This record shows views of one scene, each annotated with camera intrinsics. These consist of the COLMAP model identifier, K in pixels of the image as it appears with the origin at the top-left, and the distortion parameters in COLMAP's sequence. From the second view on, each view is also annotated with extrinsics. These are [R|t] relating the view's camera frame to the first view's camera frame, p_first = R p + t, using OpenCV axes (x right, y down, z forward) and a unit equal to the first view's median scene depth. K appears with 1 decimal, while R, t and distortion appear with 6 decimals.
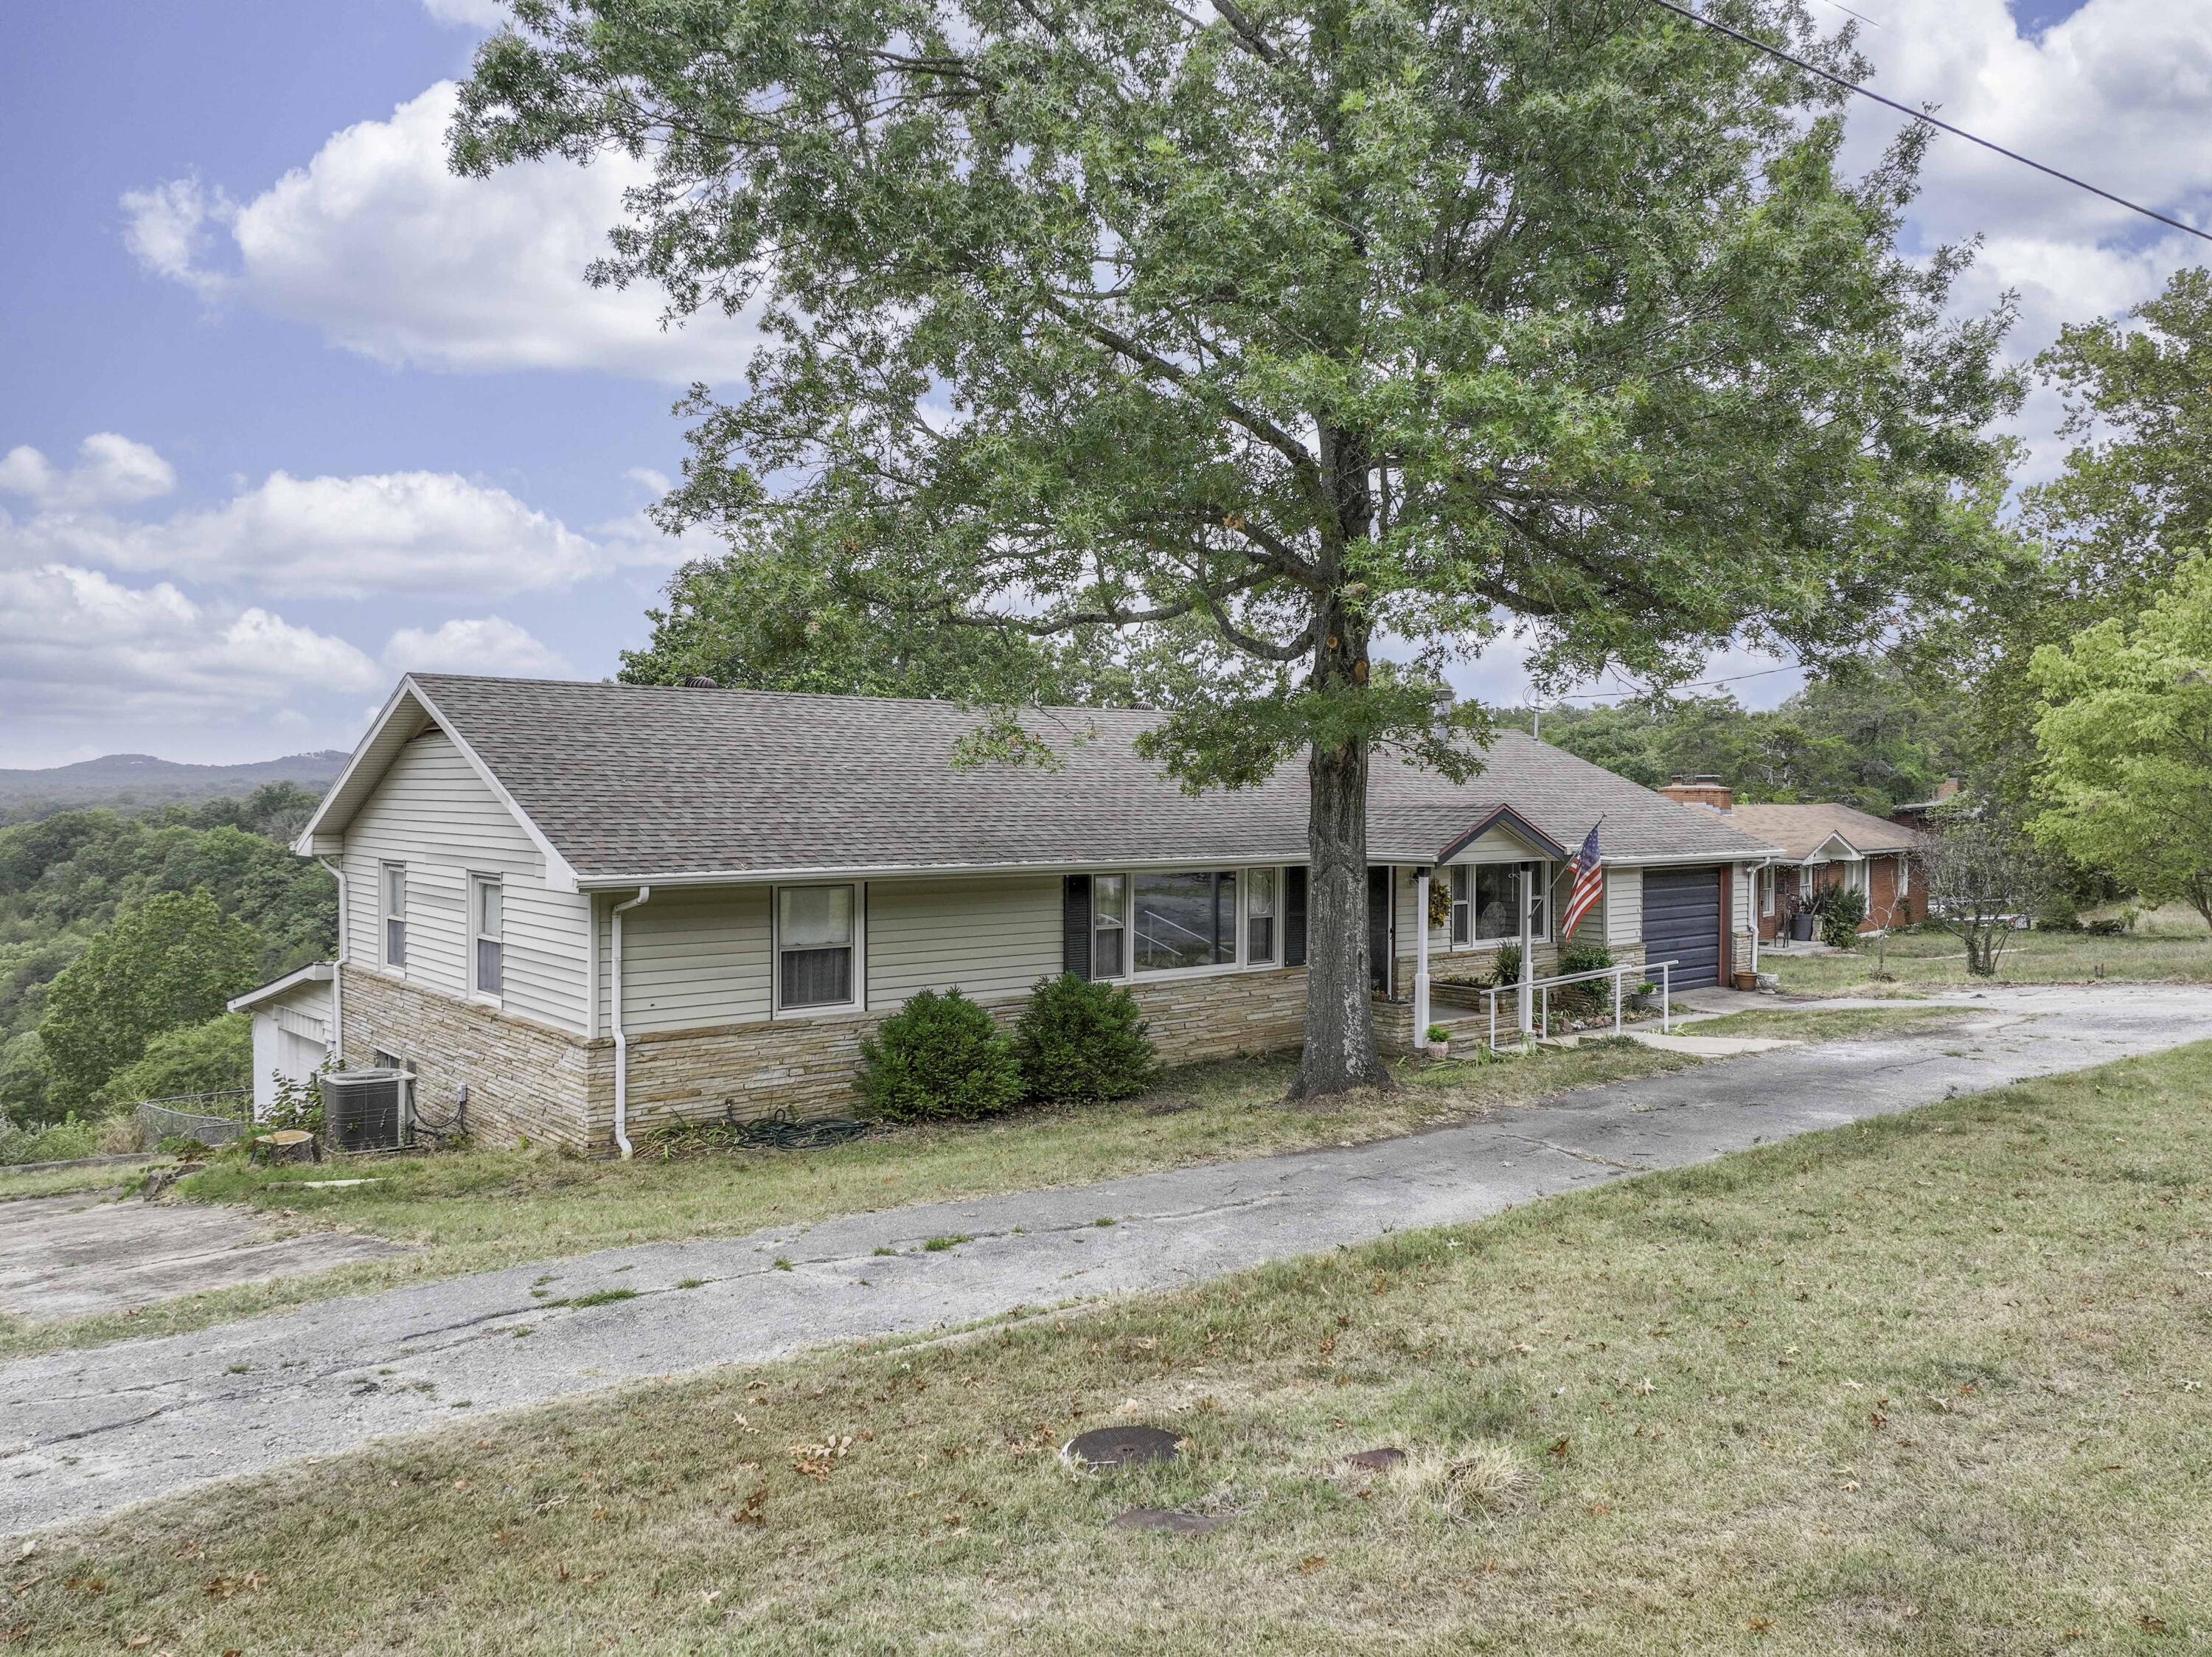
lens RADIAL K [[1594.2, 0, 1114.0], [0, 1594.2, 819.1], [0, 0, 1]] dist [0.005993, 0.000958]
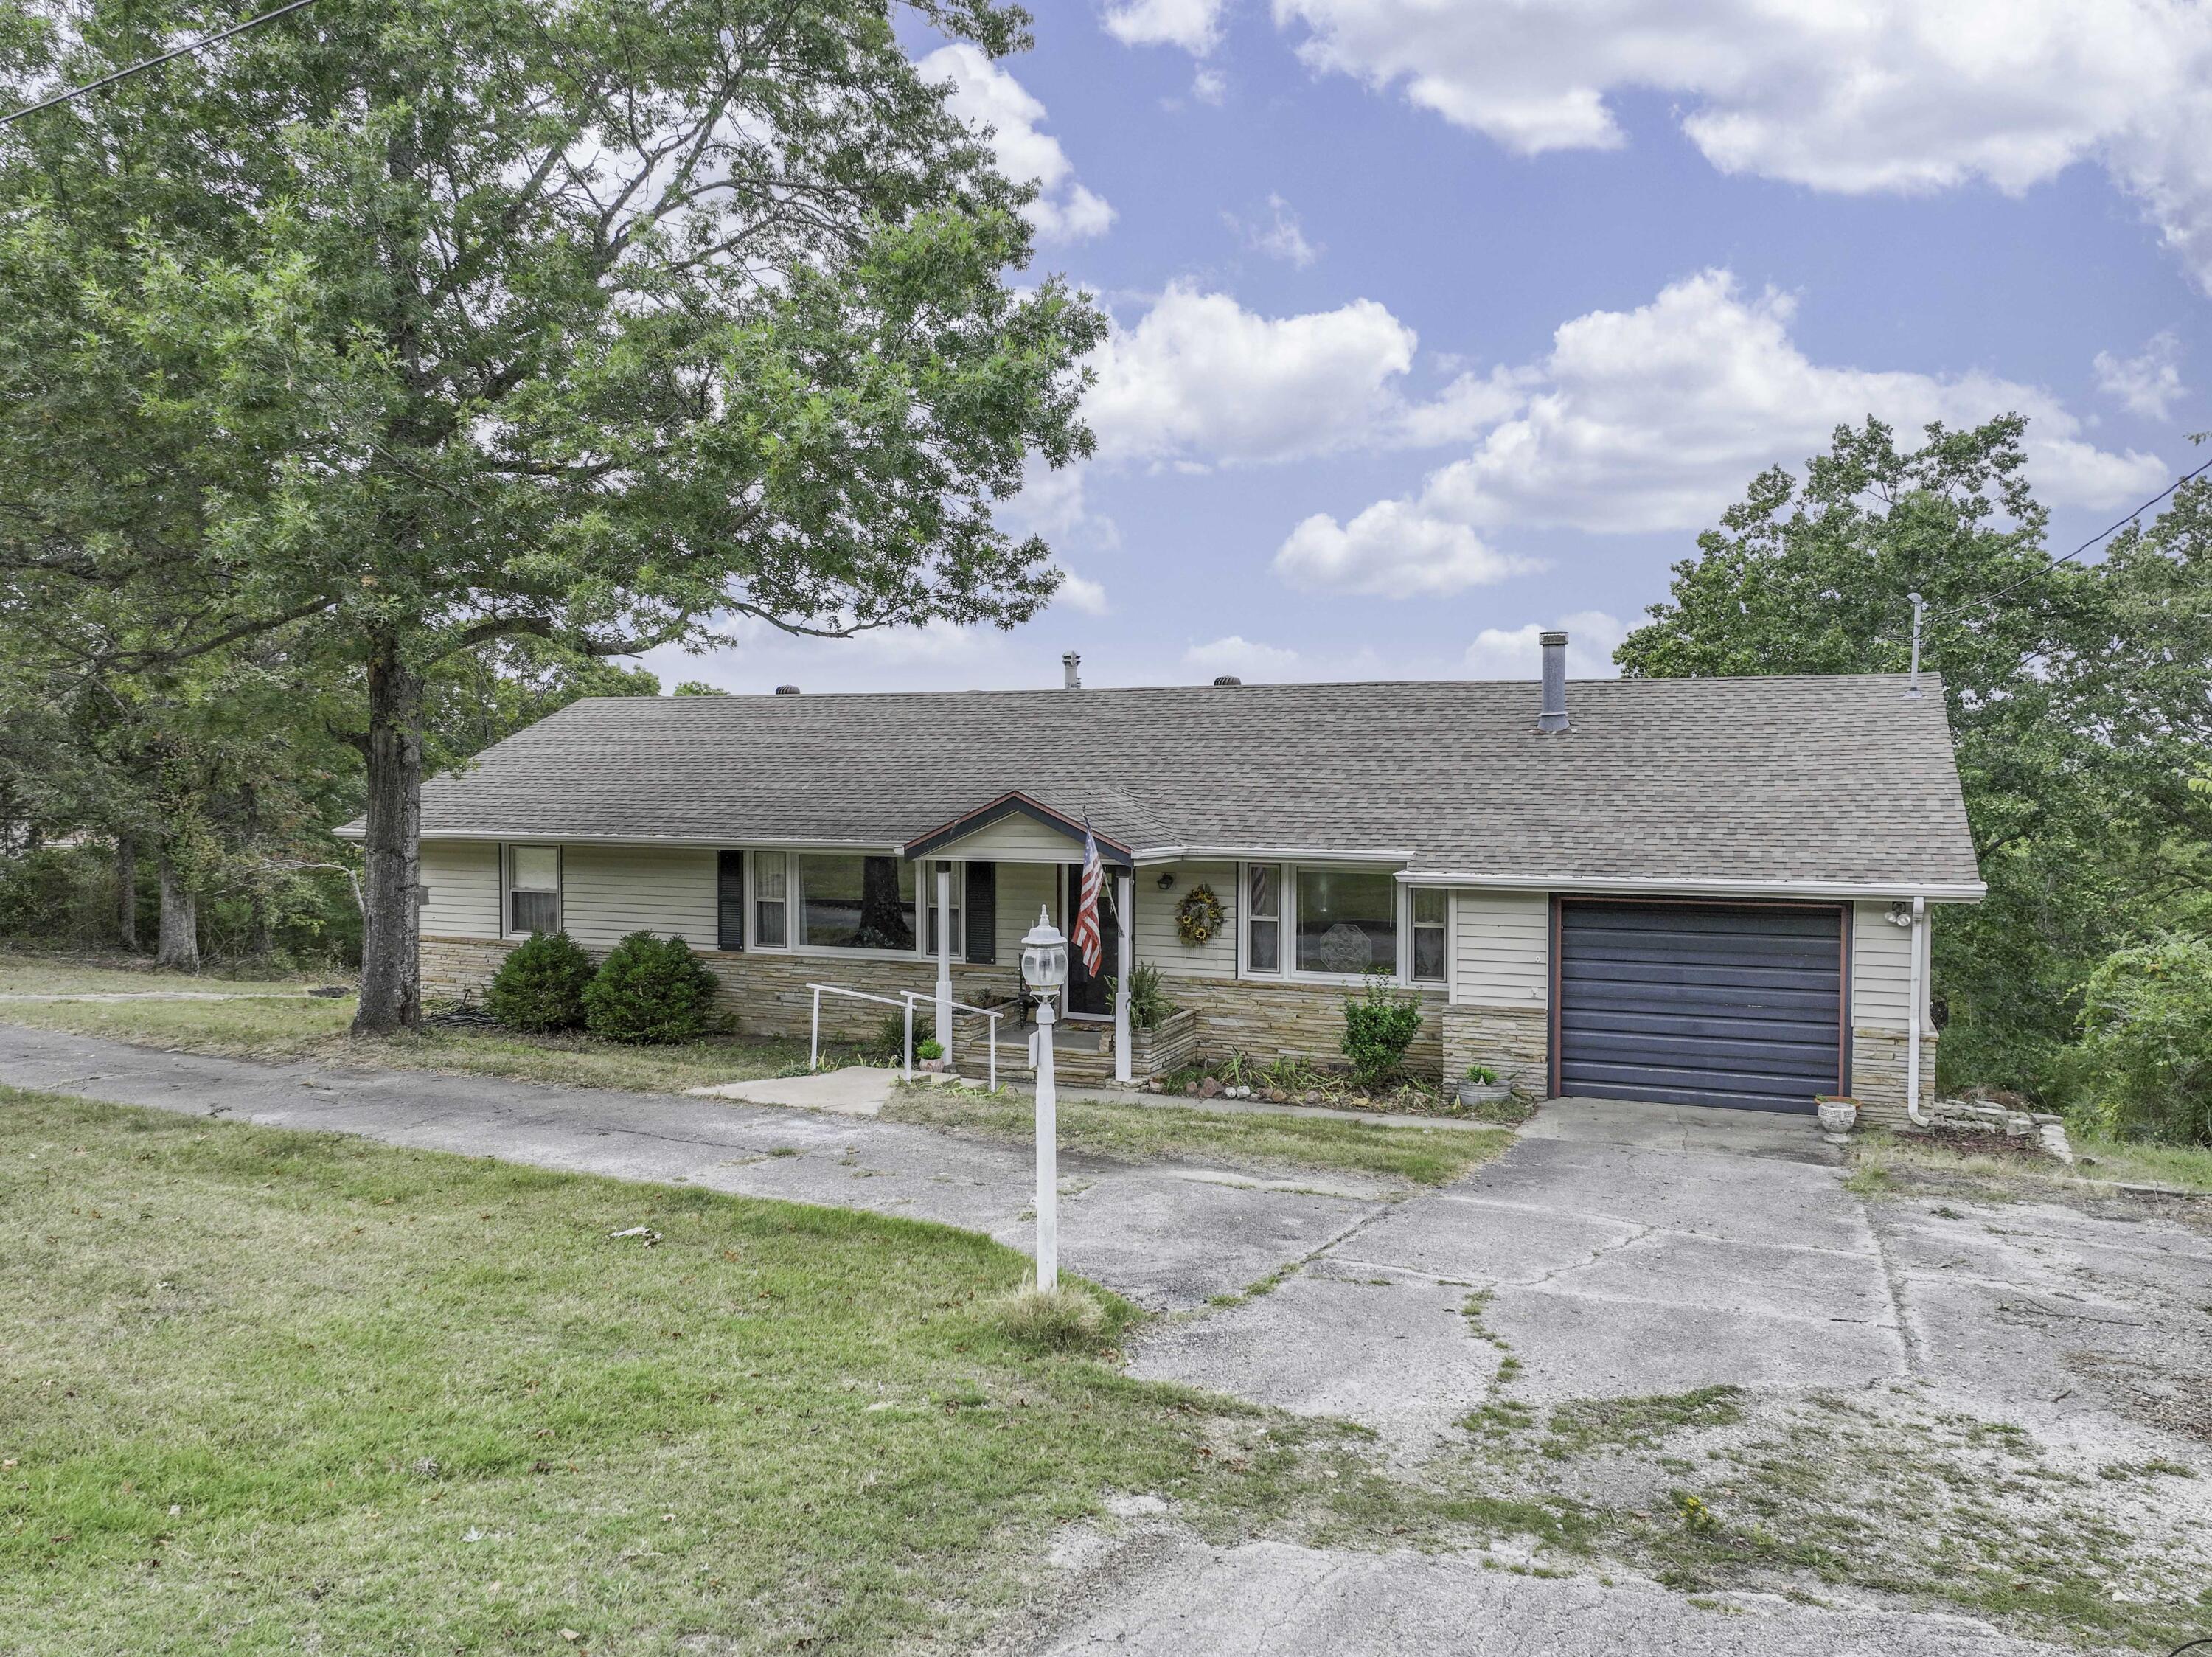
lens RADIAL K [[1592.6, 0, 1106.0], [0, 1592.6, 828.5], [0, 0, 1]] dist [0.005541, 0.002072]
pose [[0.434297, 0.043196, -0.899733, 1.214140], [-0.003277, 0.998919, 0.046376, -0.035329], [0.900764, -0.017192, 0.433969, 0.840923]]
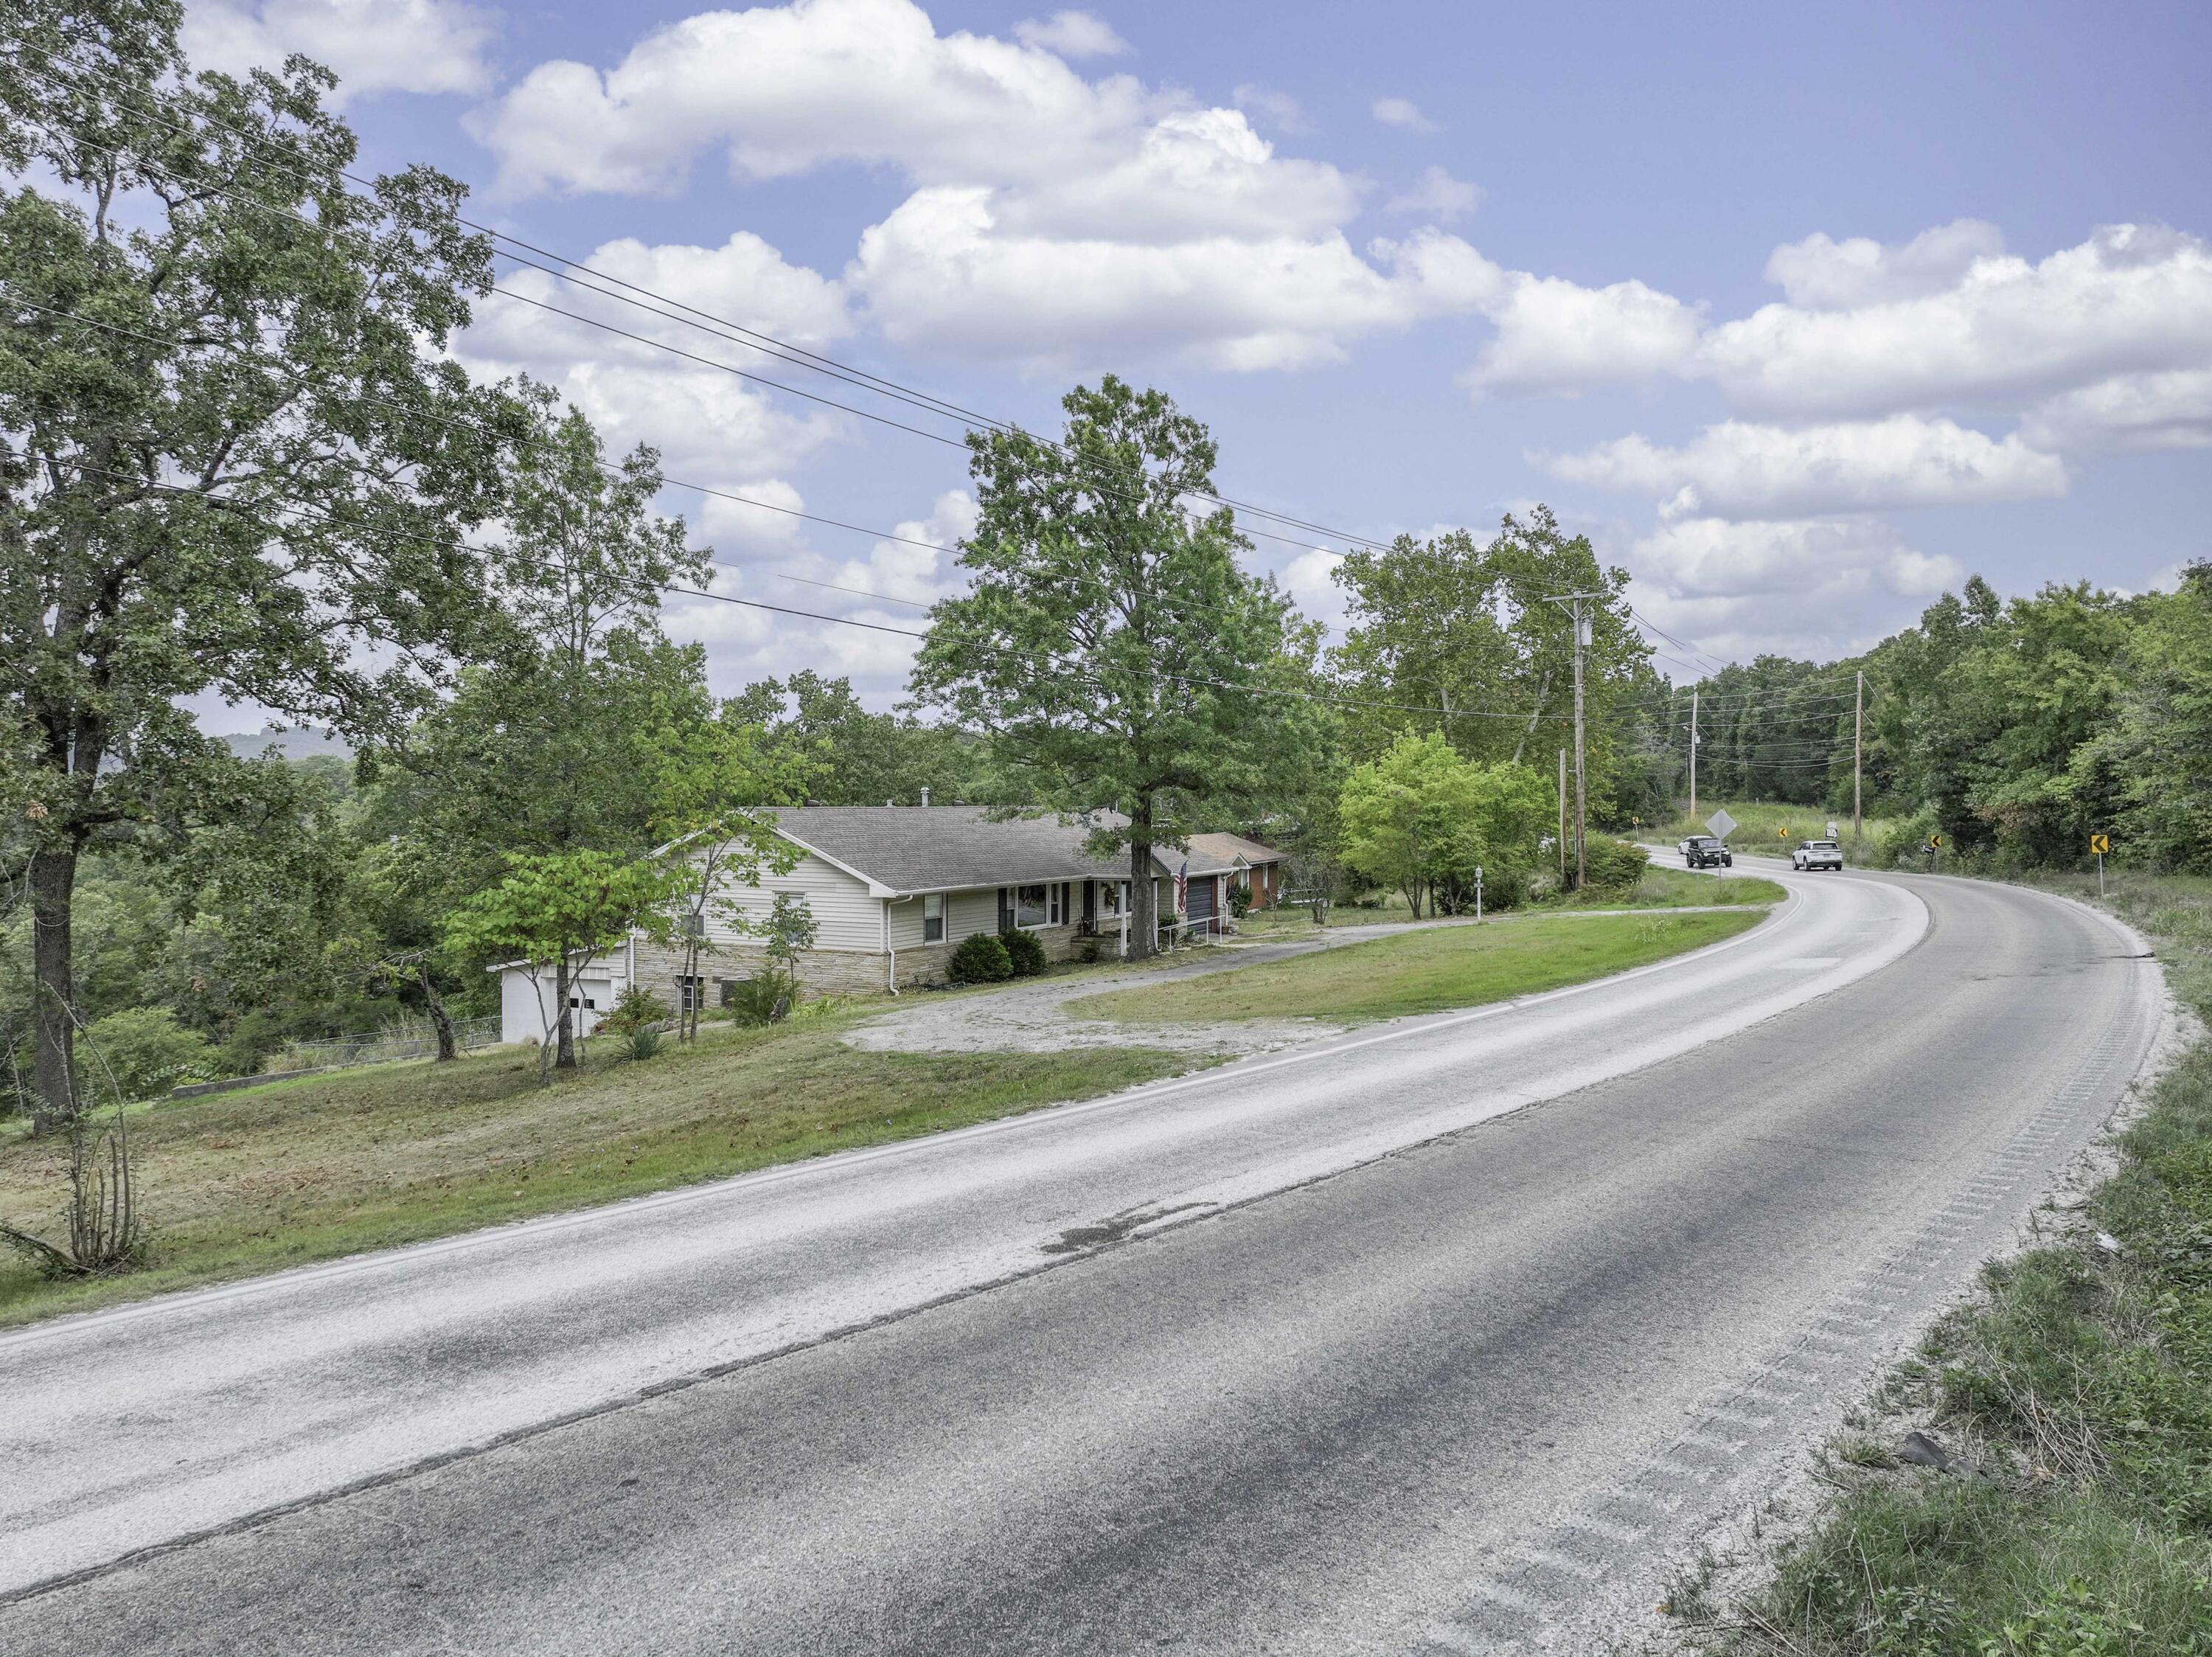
lens RADIAL K [[1578.4, 0, 1098.9], [0, 1578.4, 827.5], [0, 0, 1]] dist [0.006292, -0.000316]
pose [[0.926709, -0.009232, 0.375667, -0.873669], [0.008747, 0.999957, 0.002995, -0.068519], [-0.375678, 0.000511, 0.926750, -1.417157]]
